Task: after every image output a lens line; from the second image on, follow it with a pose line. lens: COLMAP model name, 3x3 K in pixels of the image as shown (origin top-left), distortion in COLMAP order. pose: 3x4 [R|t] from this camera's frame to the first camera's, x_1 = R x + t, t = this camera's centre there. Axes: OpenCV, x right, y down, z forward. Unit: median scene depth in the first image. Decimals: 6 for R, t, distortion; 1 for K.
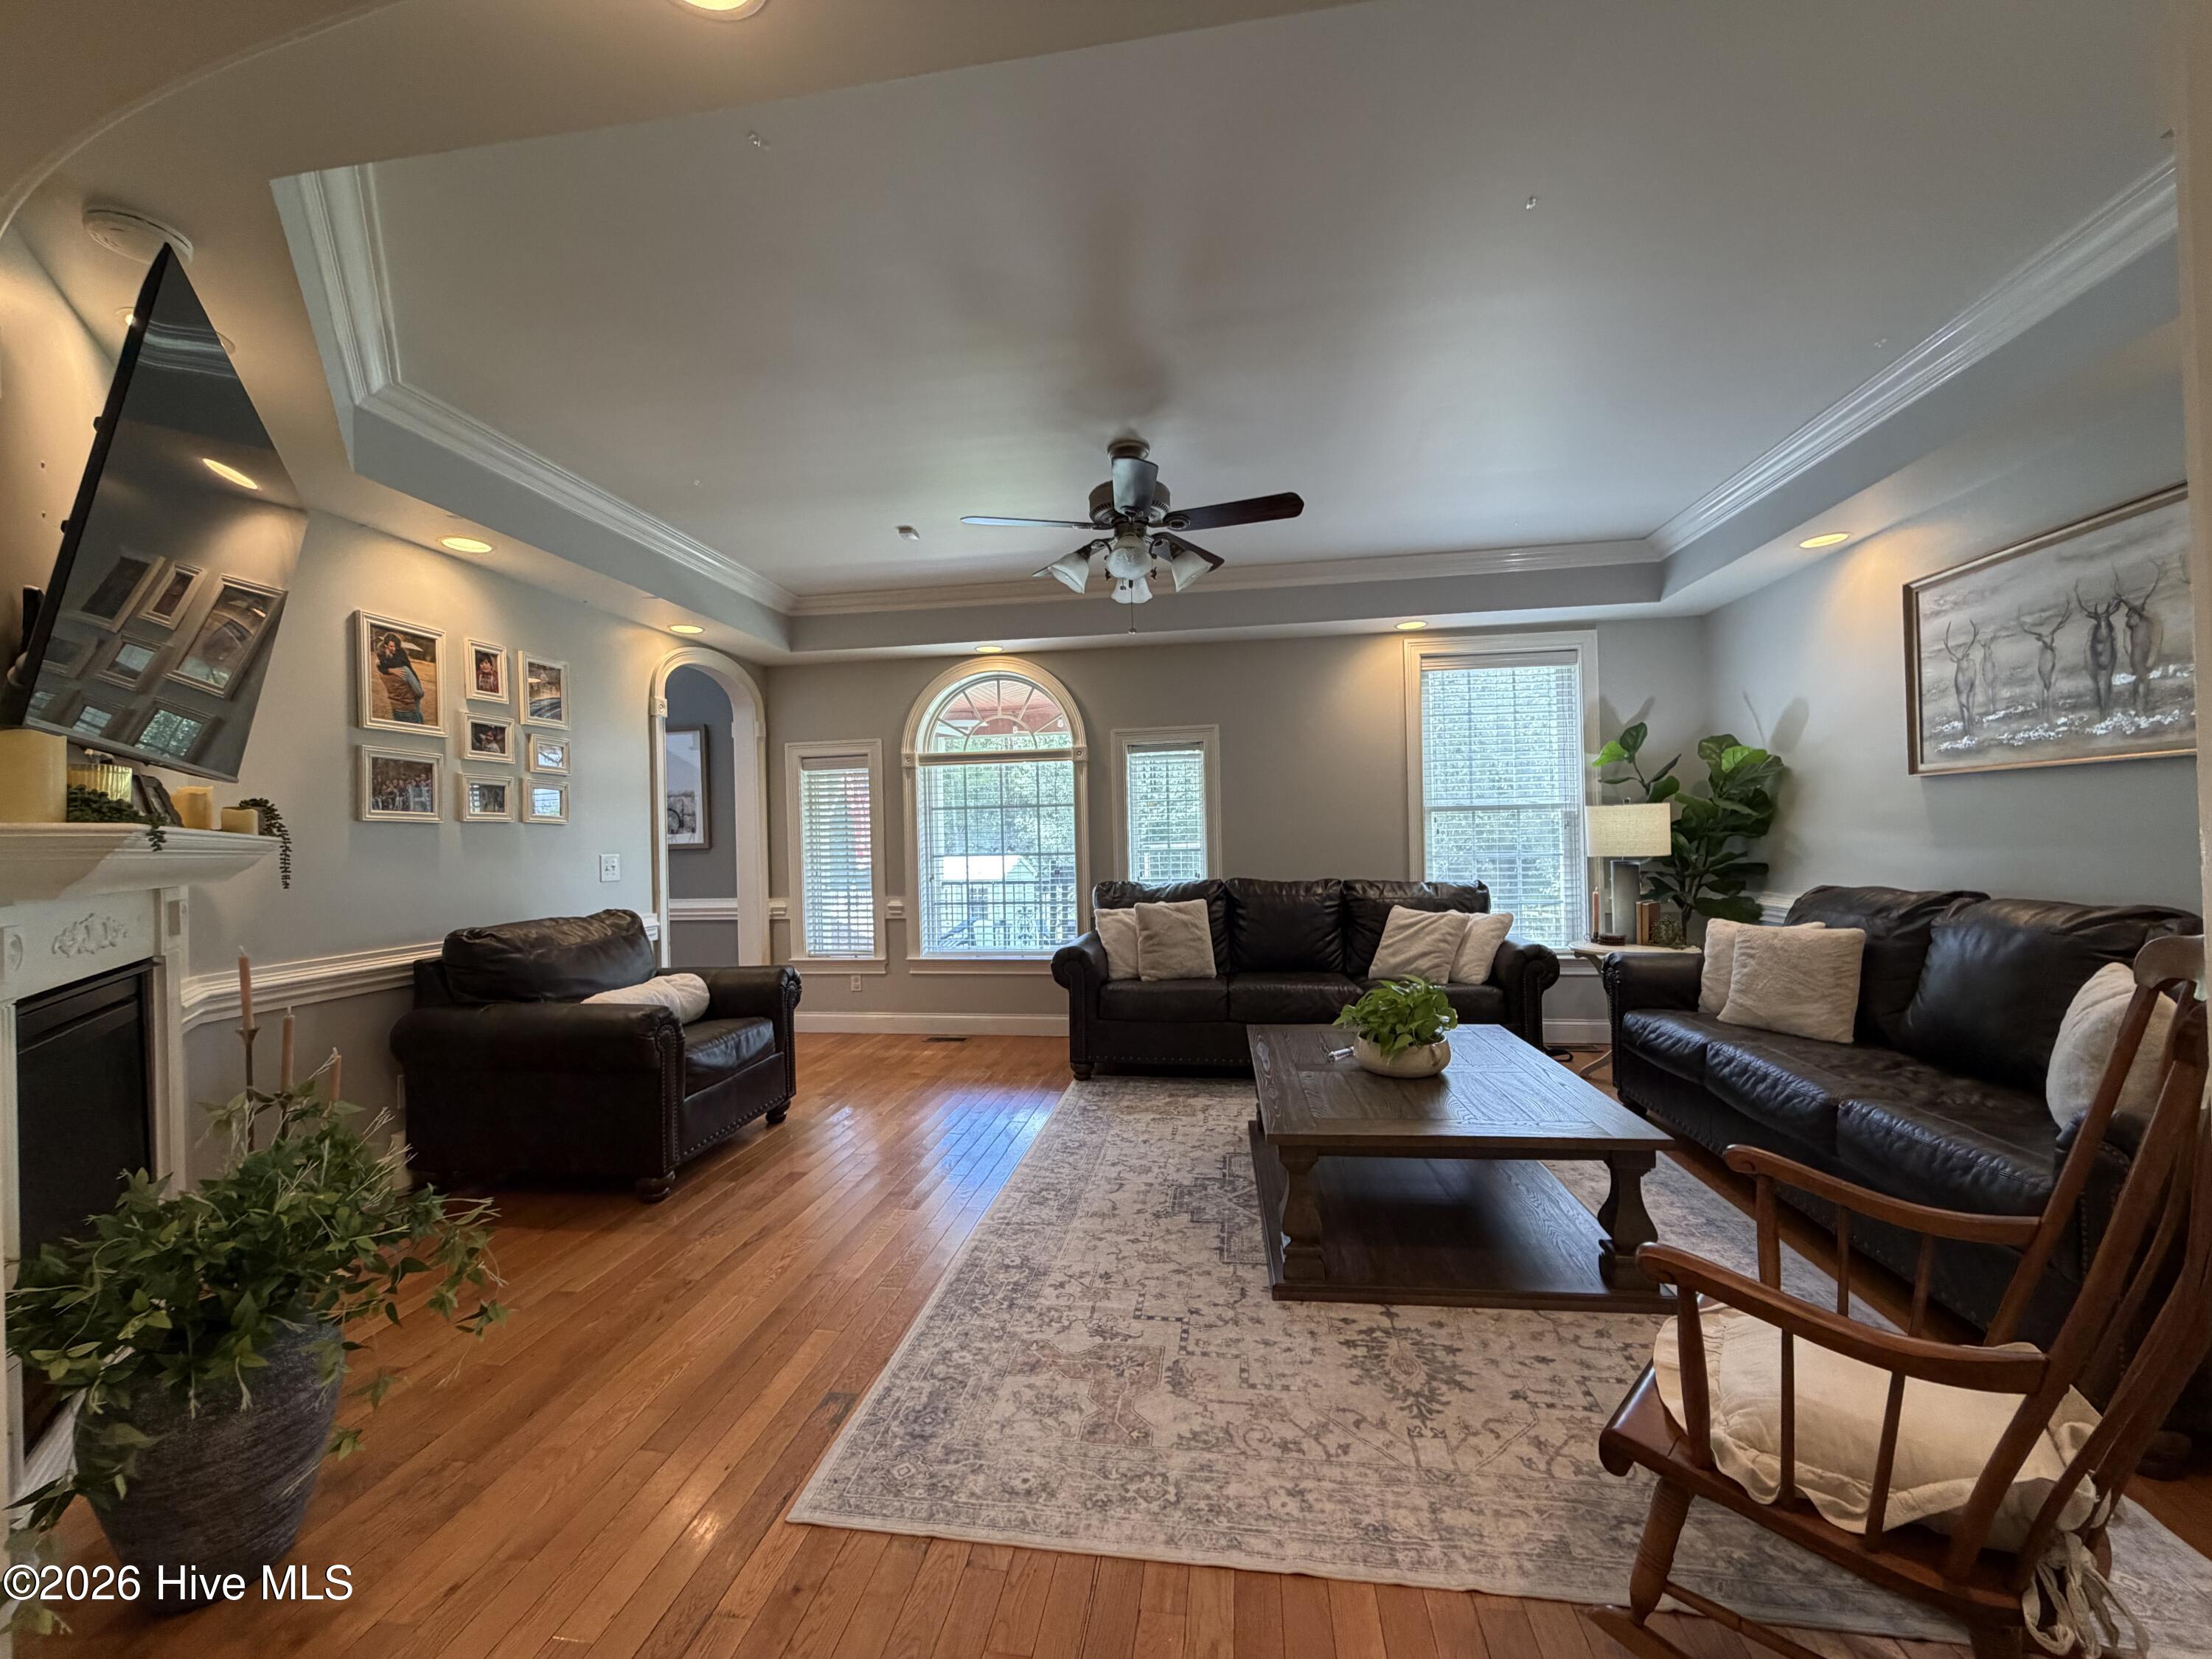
lens RADIAL K [[877.7, 0, 1098.1], [0, 877.7, 834.3], [0, 0, 1]] dist [-0.001849, -0.000198]
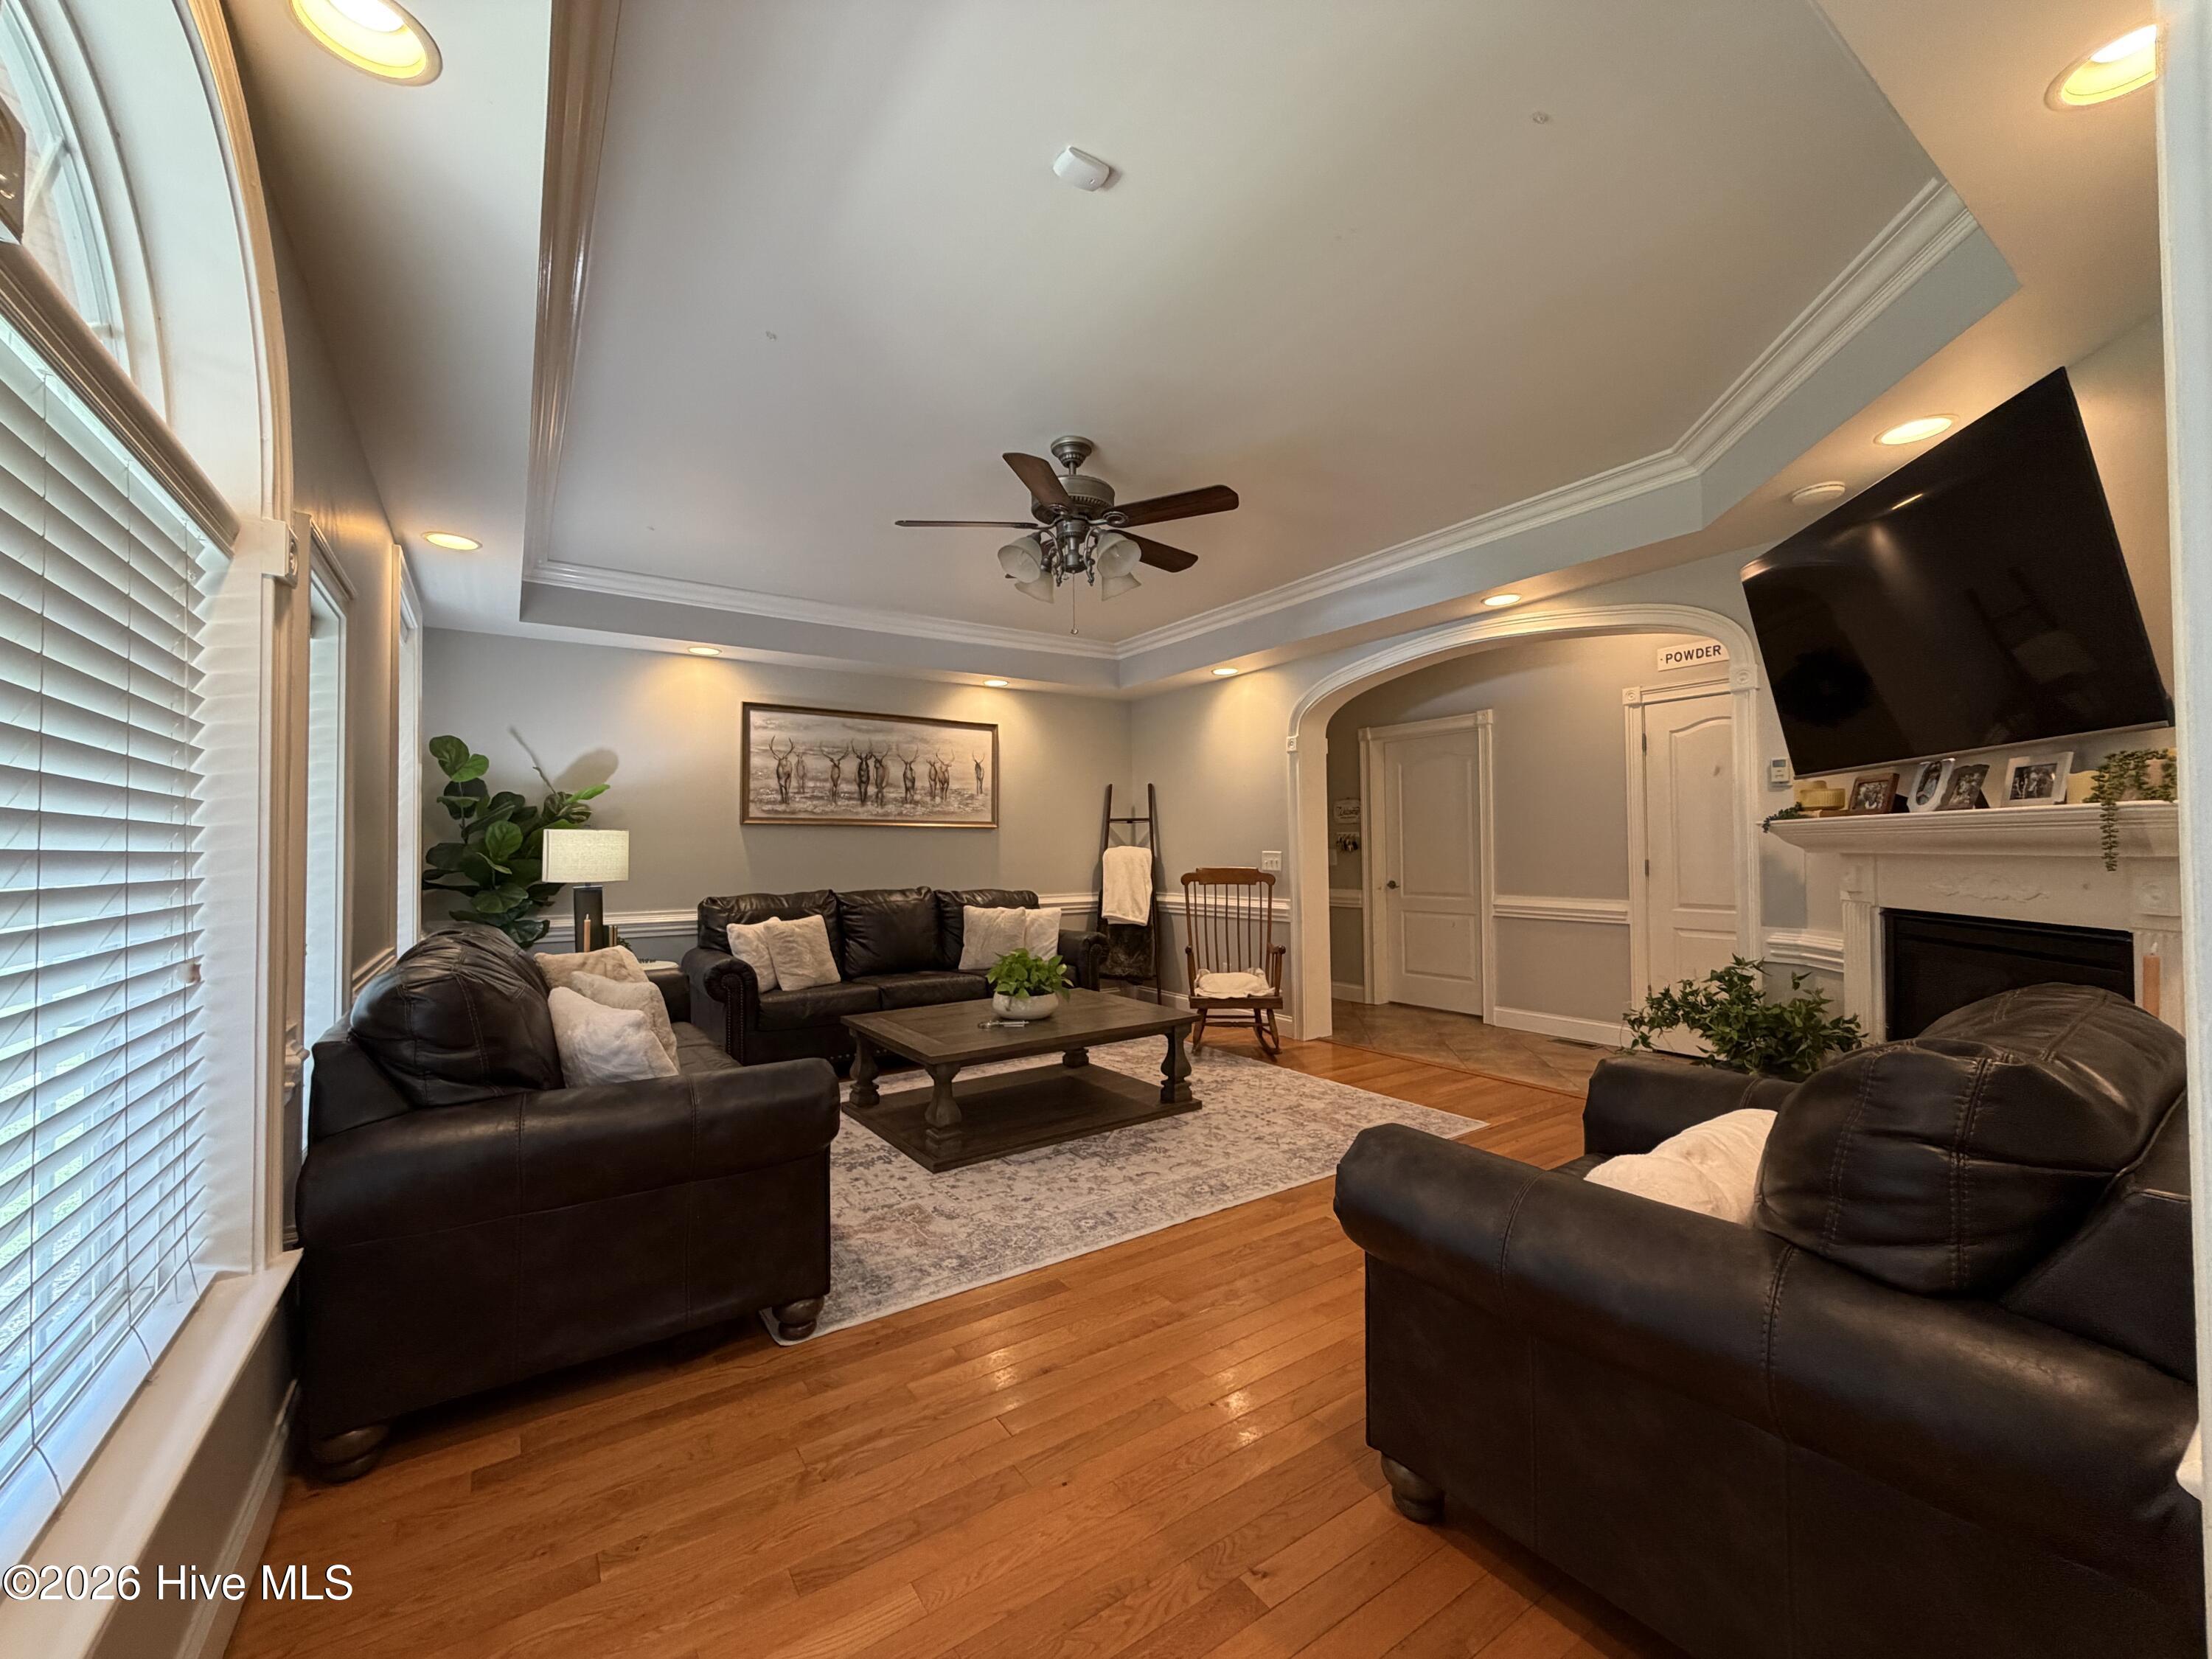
lens RADIAL K [[877.7, 0, 1098.1], [0, 877.7, 834.3], [0, 0, 1]] dist [-0.001849, -0.000198]
pose [[-0.675650, 0.041363, 0.736061, -0.791590], [0.018928, 0.999069, -0.038768, 0.031904], [-0.736980, -0.012261, -0.675804, 1.890519]]
